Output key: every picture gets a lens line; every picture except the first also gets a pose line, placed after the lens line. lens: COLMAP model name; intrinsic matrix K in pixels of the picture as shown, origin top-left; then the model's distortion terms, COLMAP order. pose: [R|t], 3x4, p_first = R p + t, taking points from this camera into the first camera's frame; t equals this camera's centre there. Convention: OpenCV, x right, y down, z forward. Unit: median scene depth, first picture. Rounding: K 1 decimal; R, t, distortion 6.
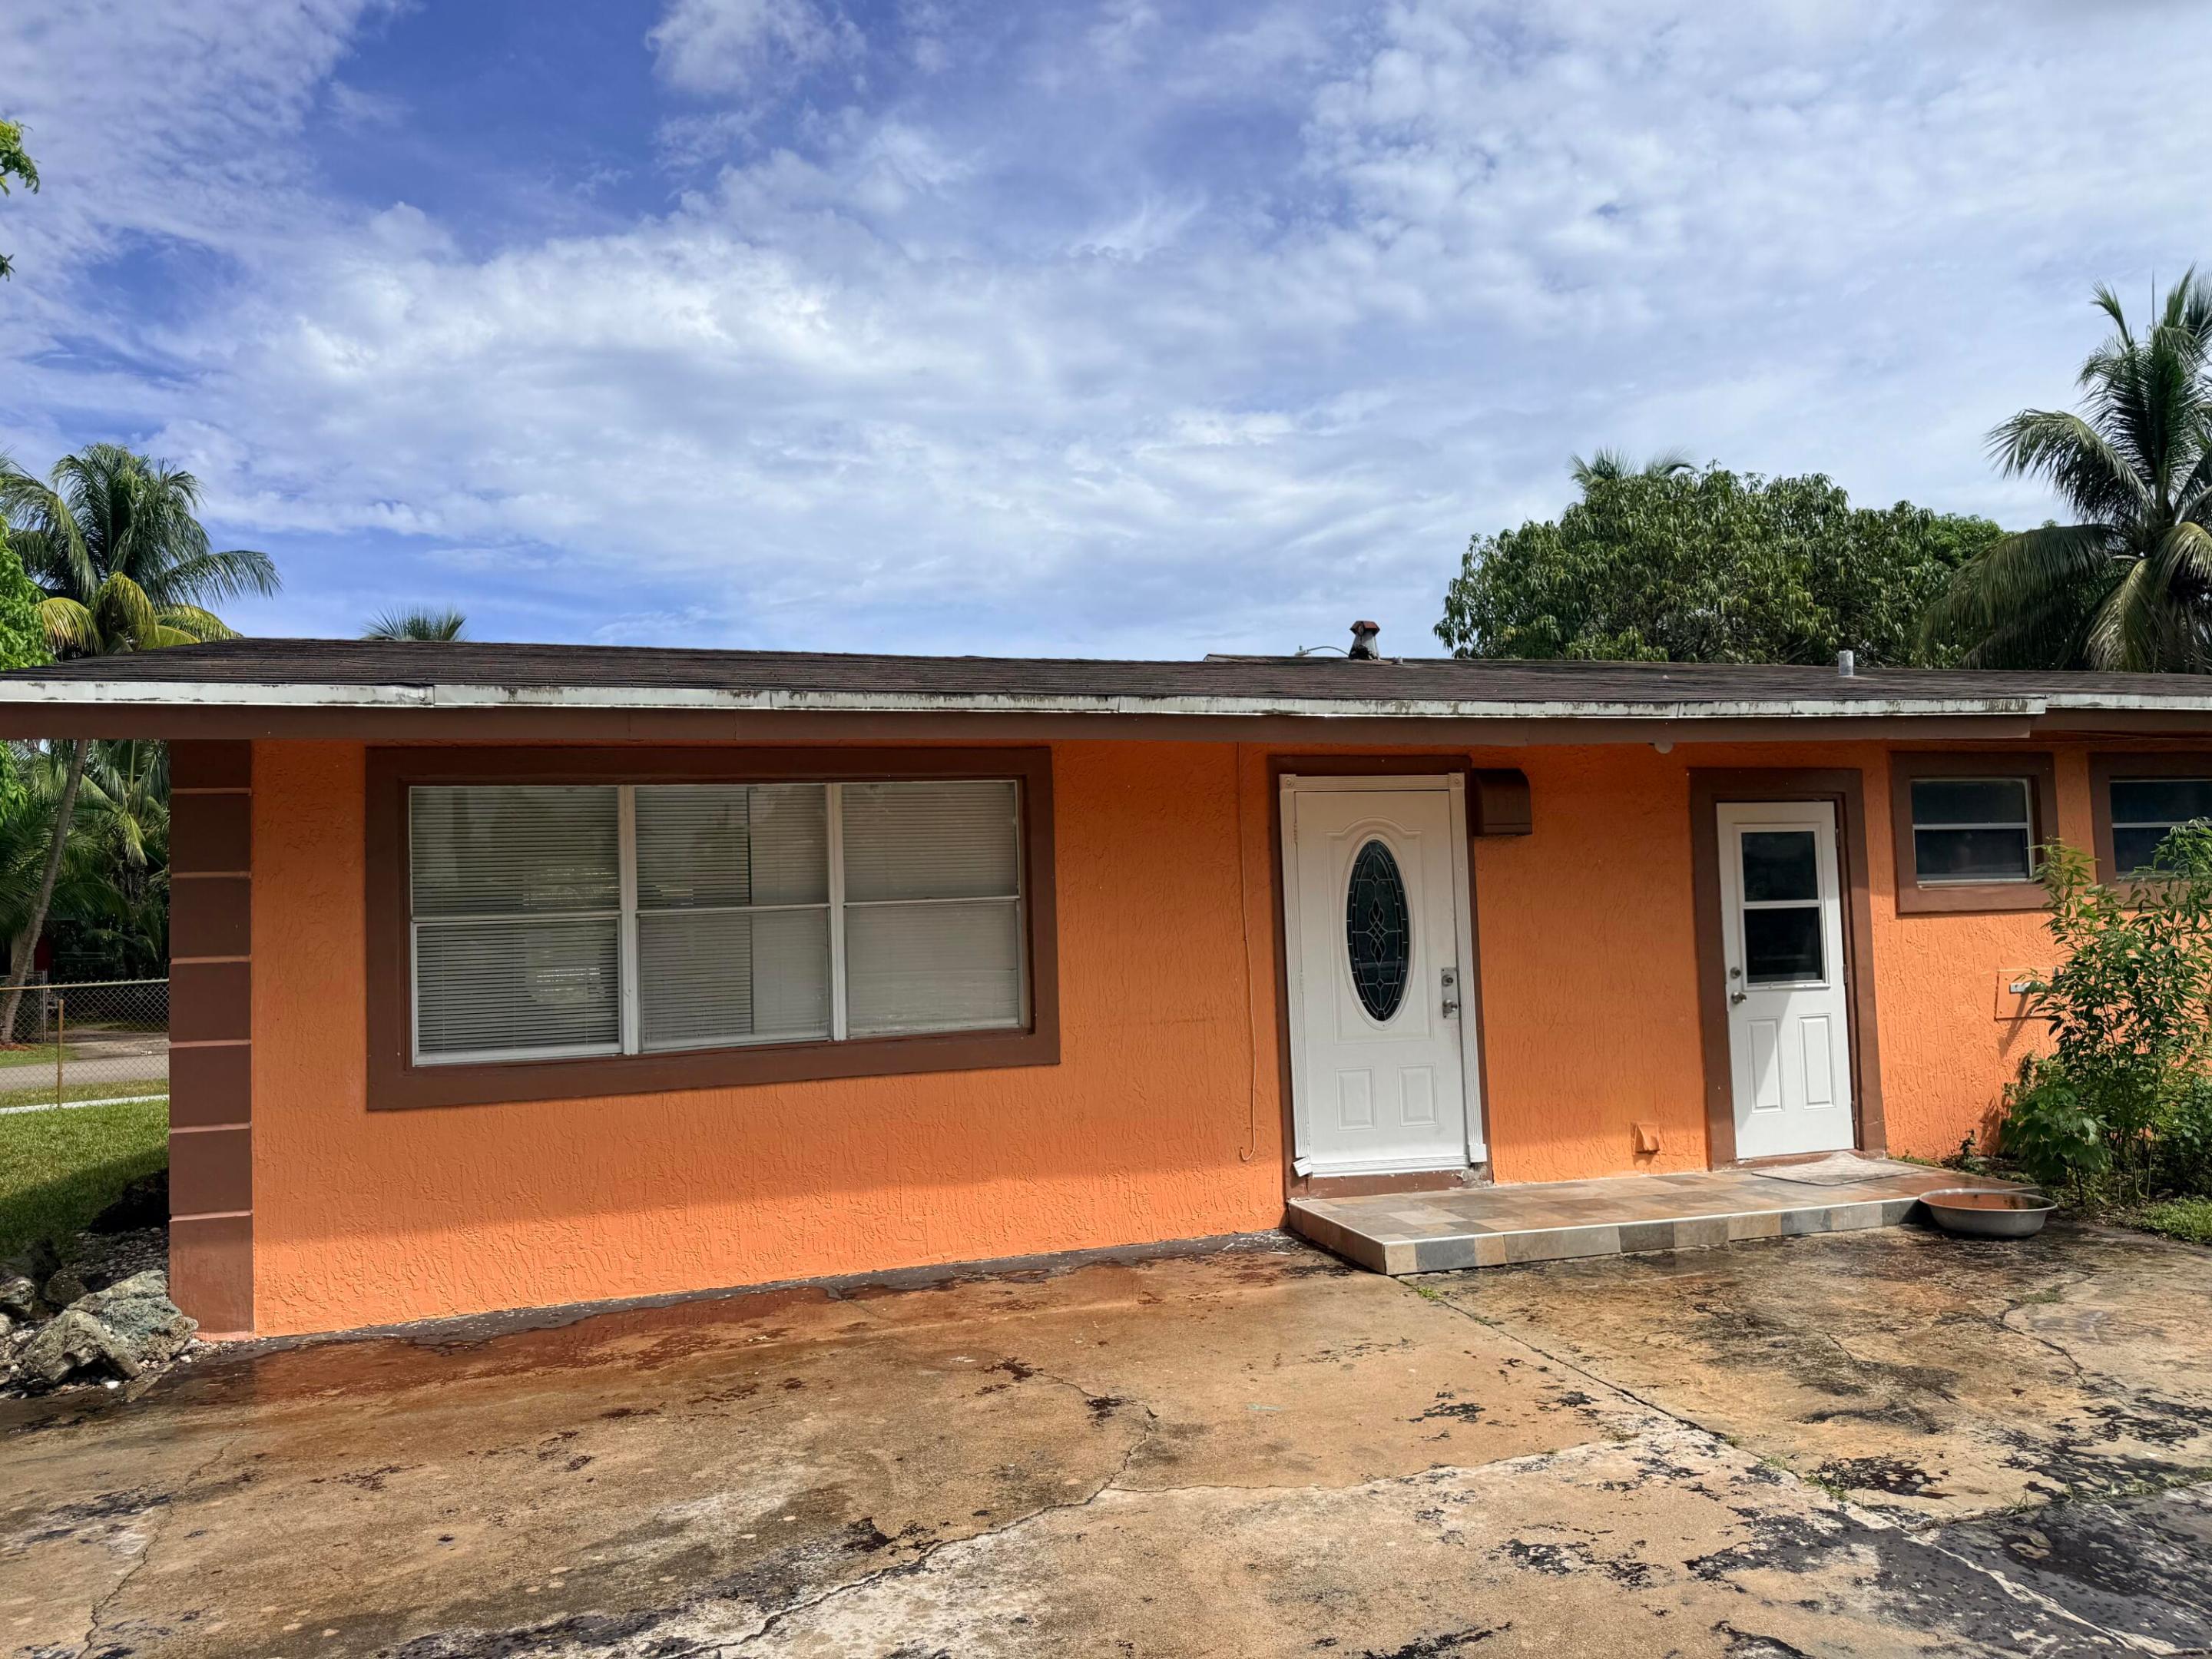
lens RADIAL K [[1545.6, 0, 1106.0], [0, 1545.6, 829.5], [0, 0, 1]] dist [0.054947, -0.069159]
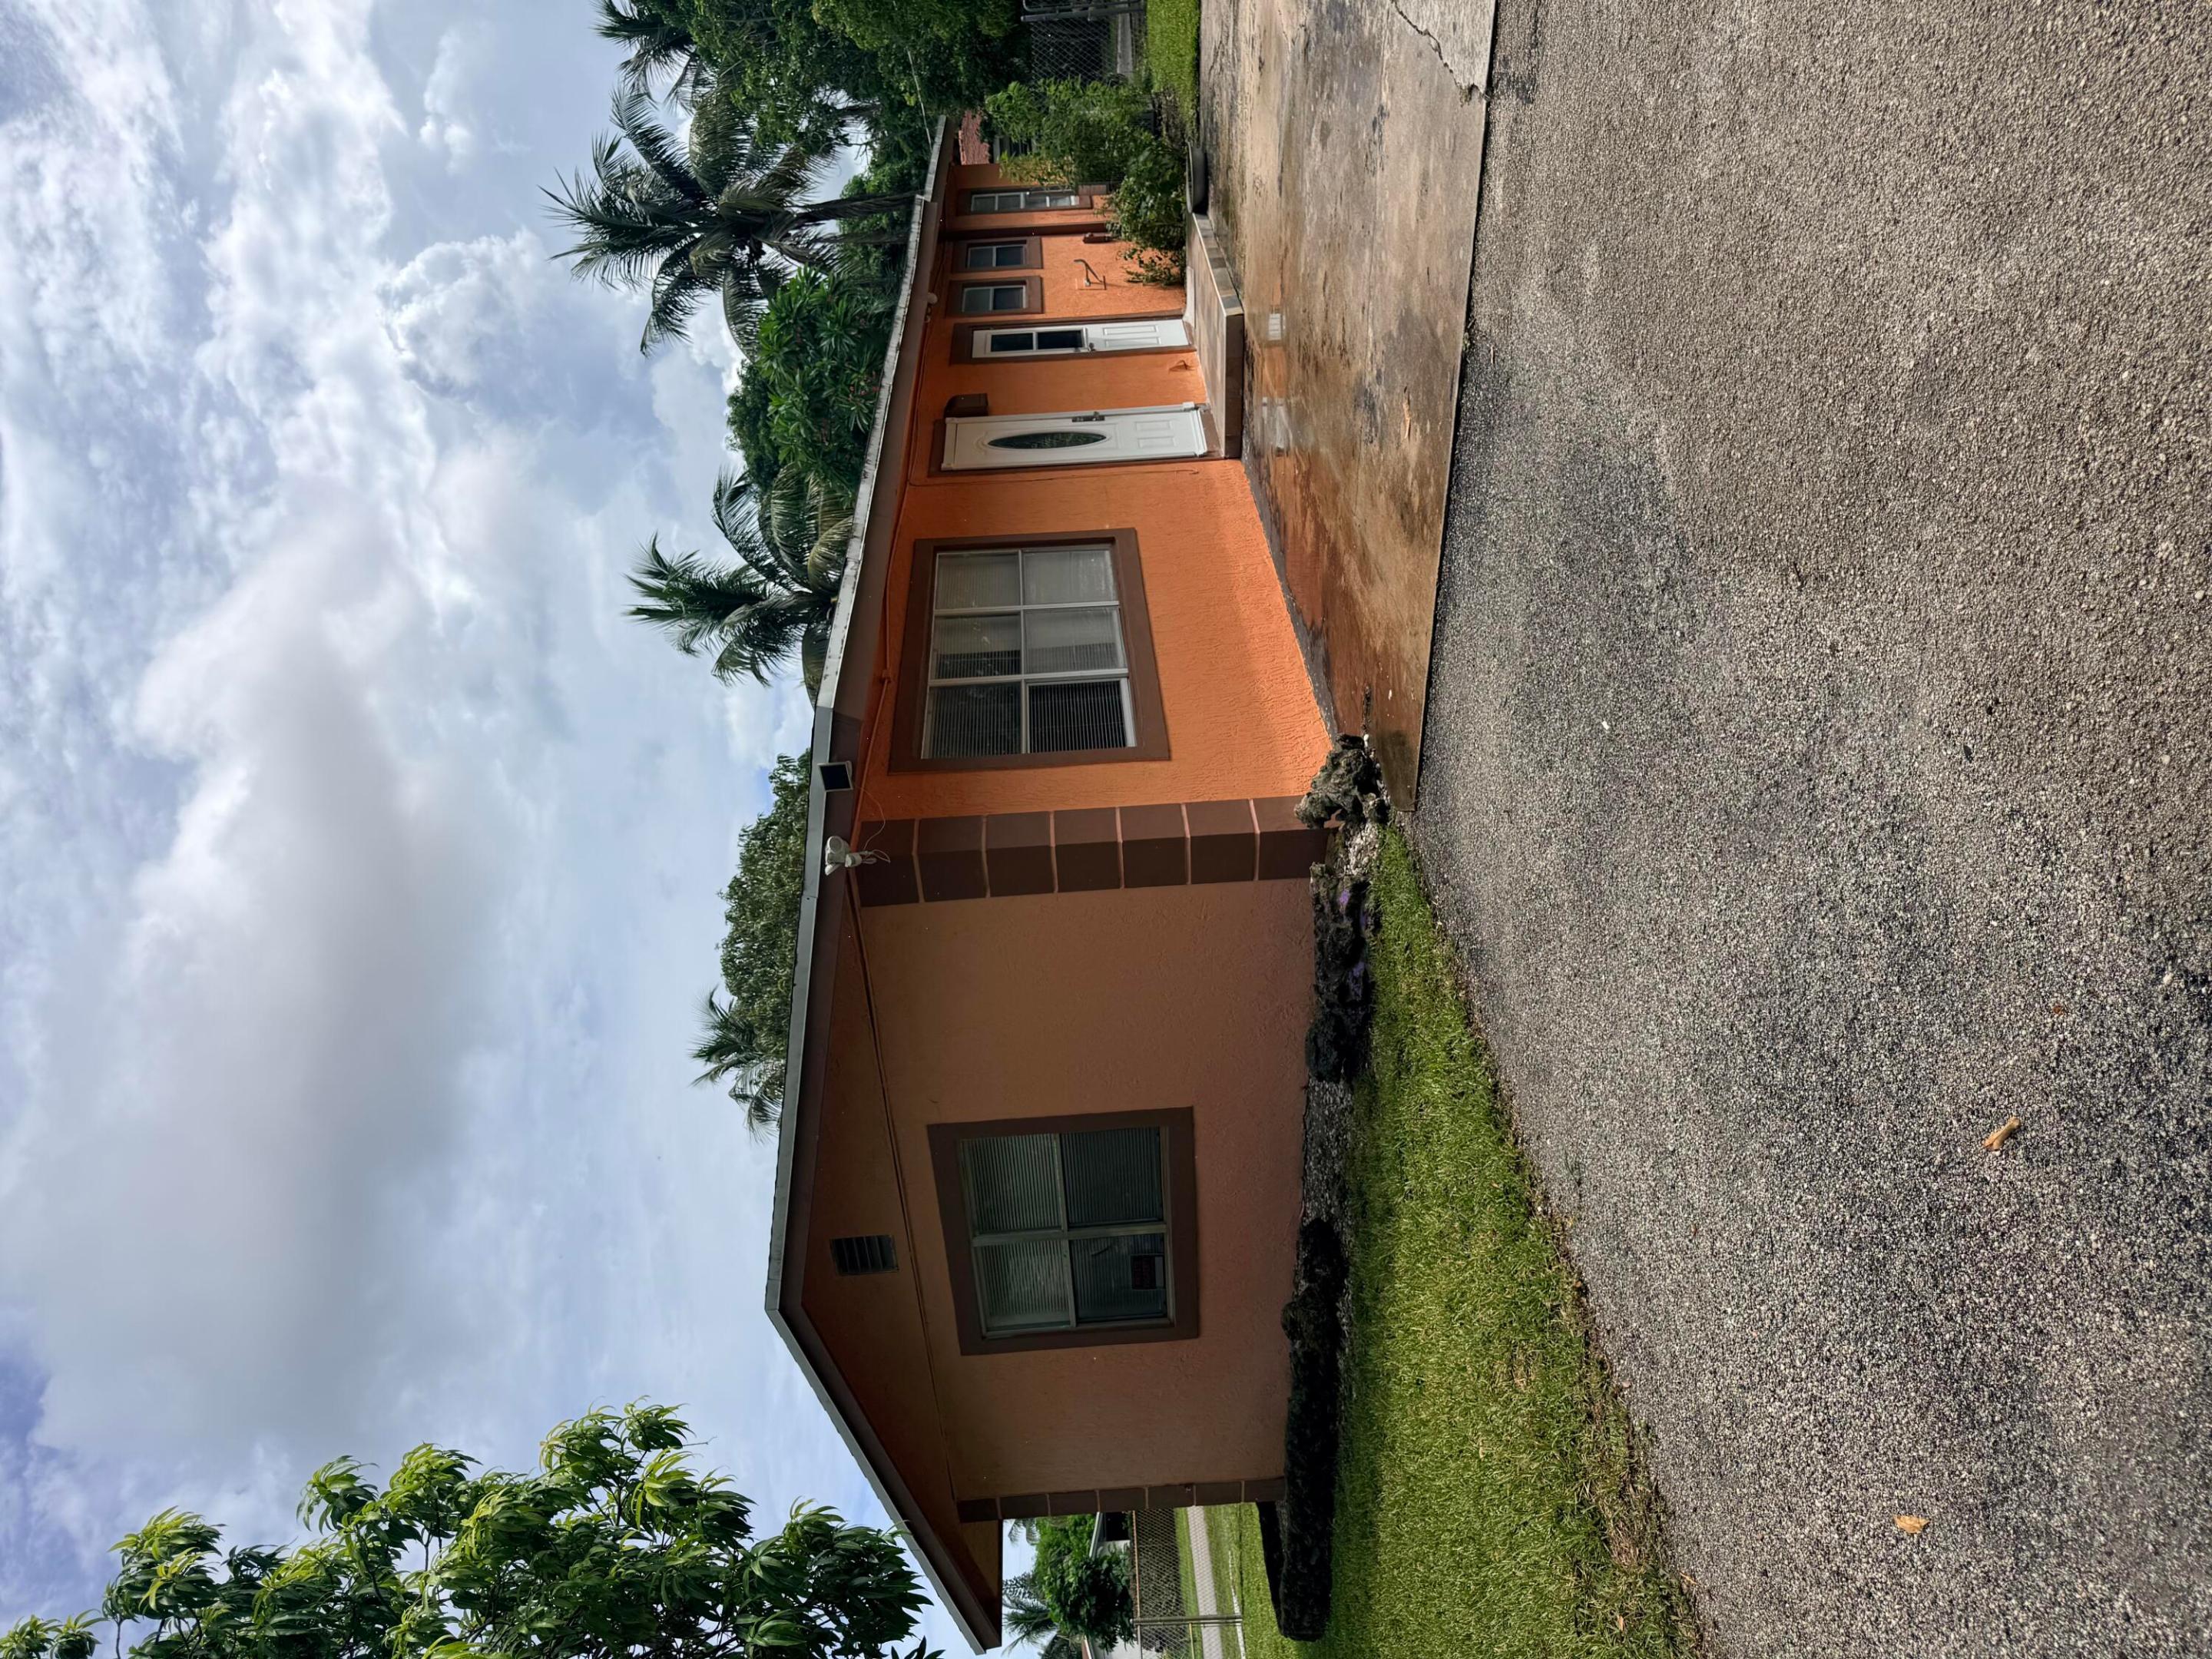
lens RADIAL K [[1622.9, 0, 1106.0], [0, 1622.9, 829.5], [0, 0, 1]] dist [0.104733, -0.078251]
pose [[-0.024423, -0.752164, 0.658523, -1.324788], [0.999506, -0.005344, 0.030965, 0.081795], [-0.019772, 0.658954, 0.751924, 0.059369]]
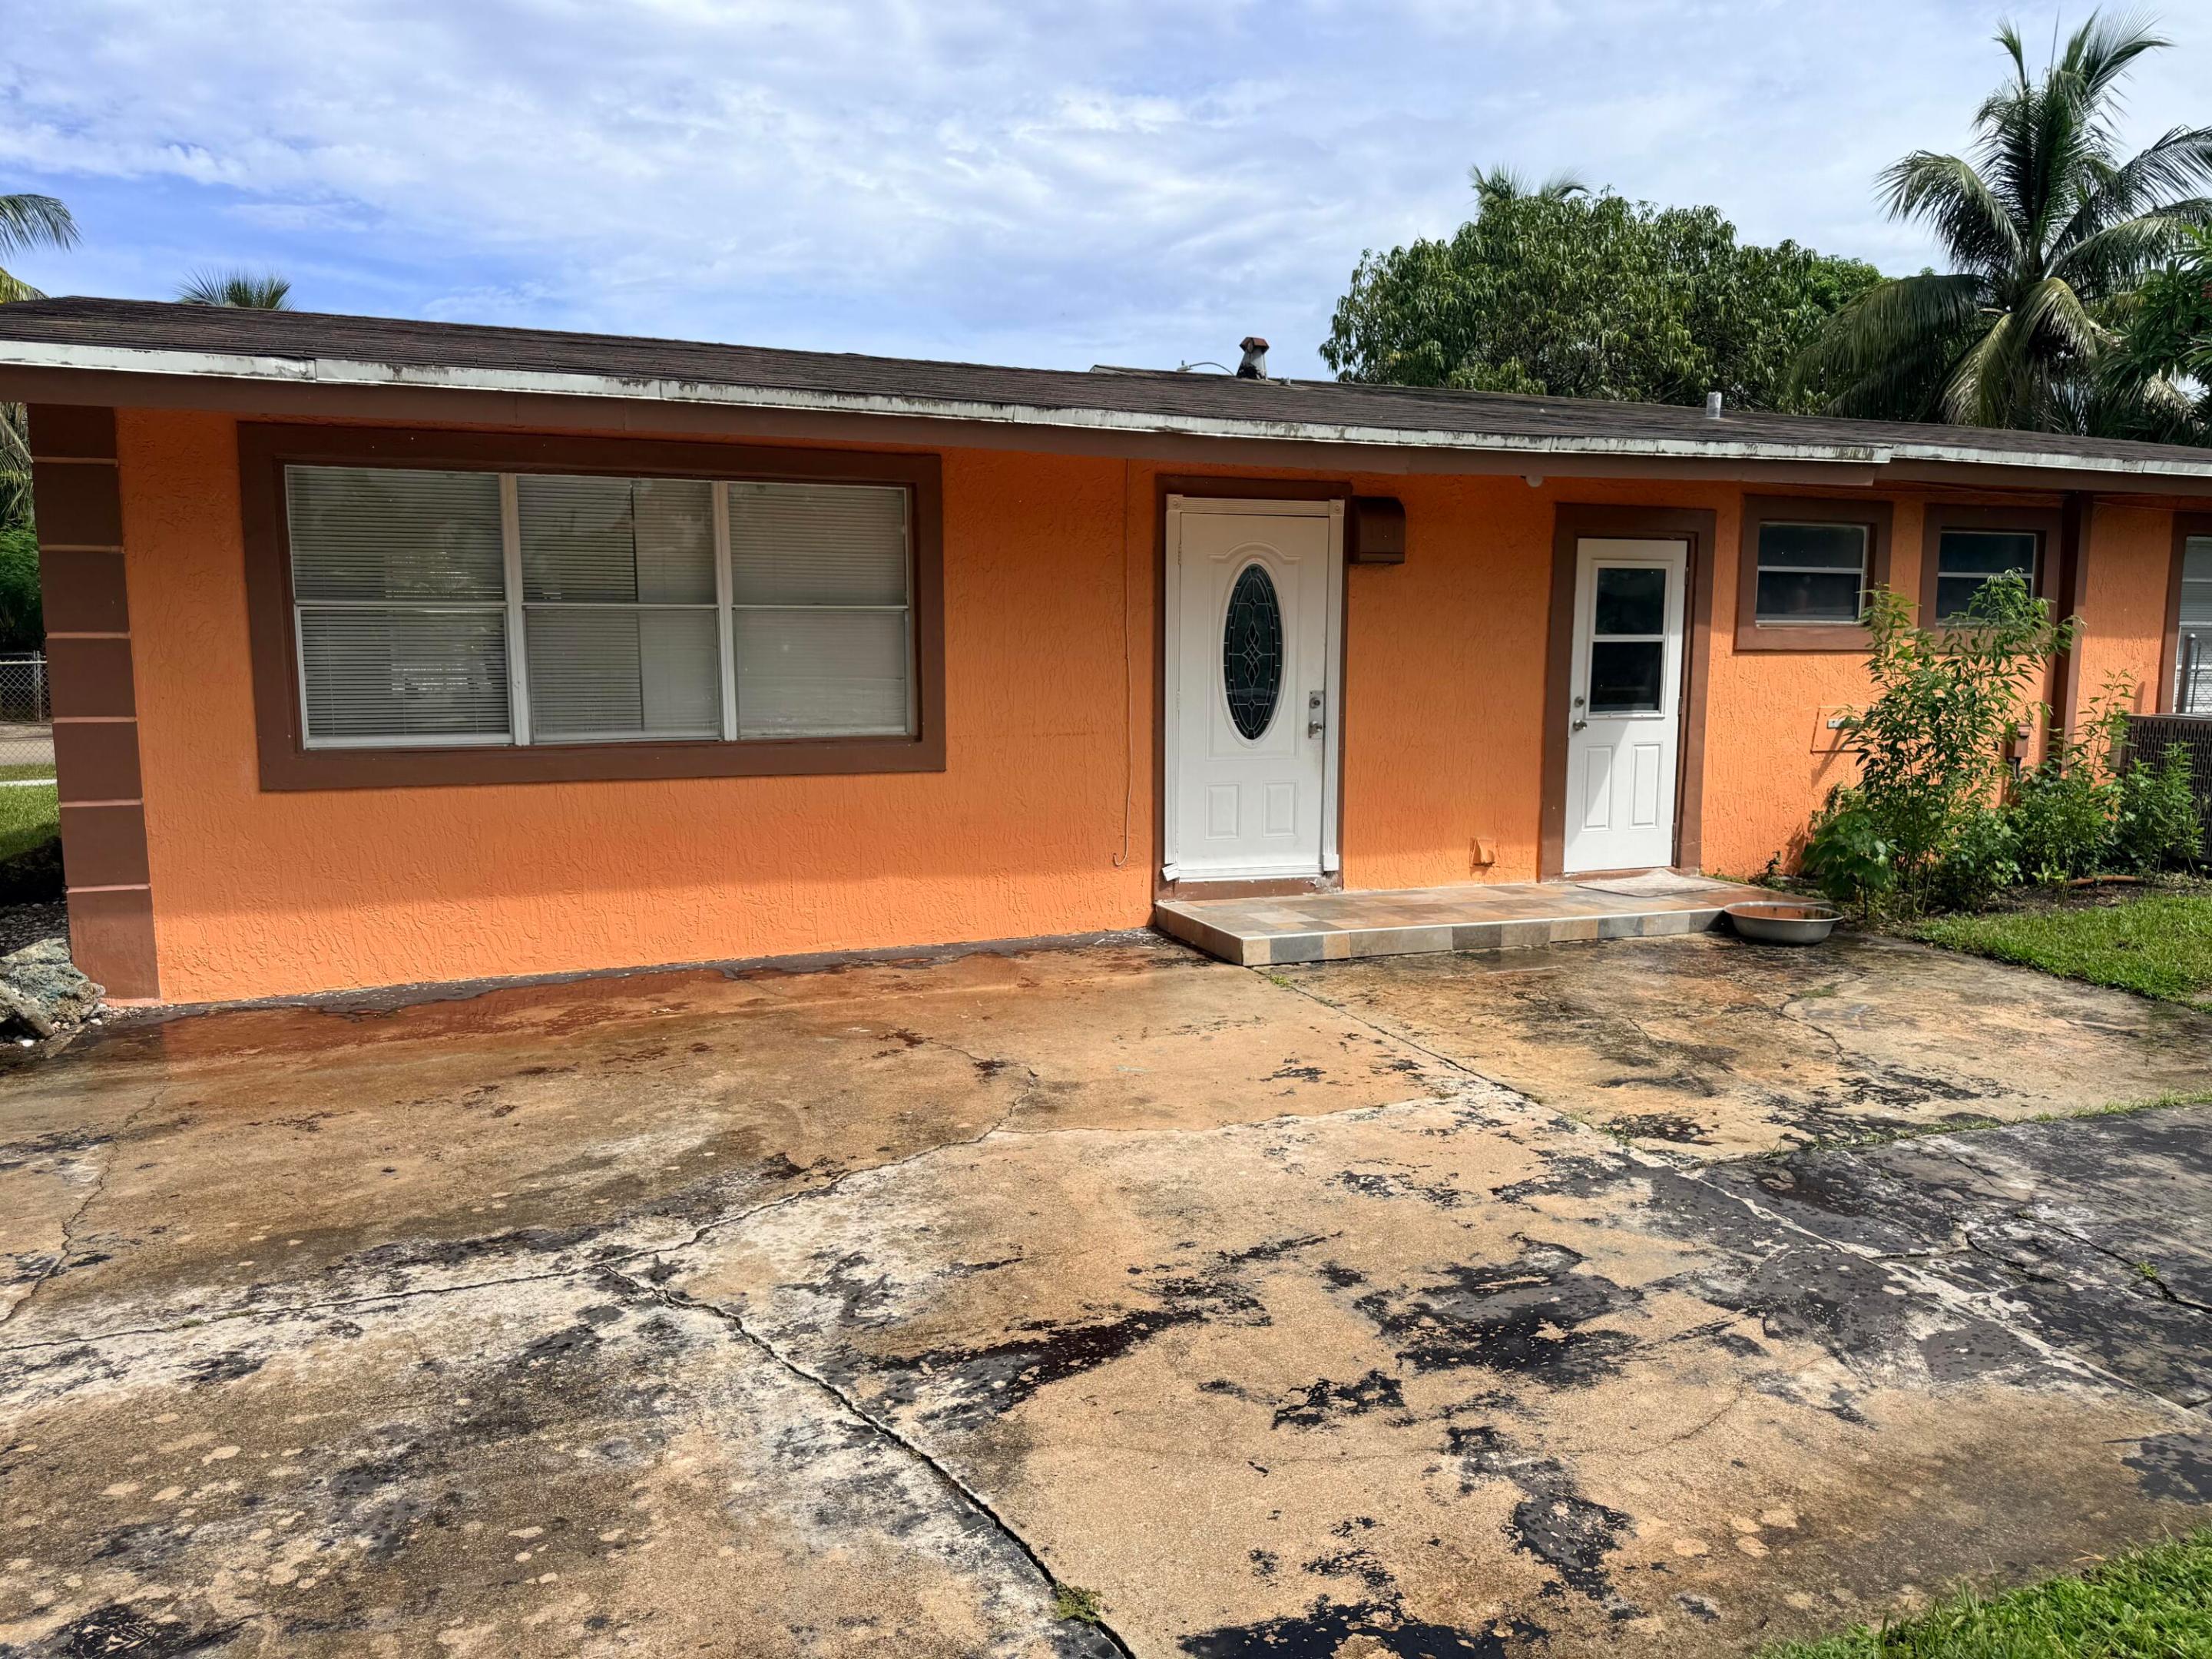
lens RADIAL K [[1599.3, 0, 1106.0], [0, 1599.3, 829.5], [0, 0, 1]] dist [0.047418, -0.069421]
pose [[0.995324, 0.022297, 0.093983, -0.022734], [-0.037956, 0.985006, 0.168292, 0.007435], [-0.088821, -0.171072, 0.981247, -0.070224]]
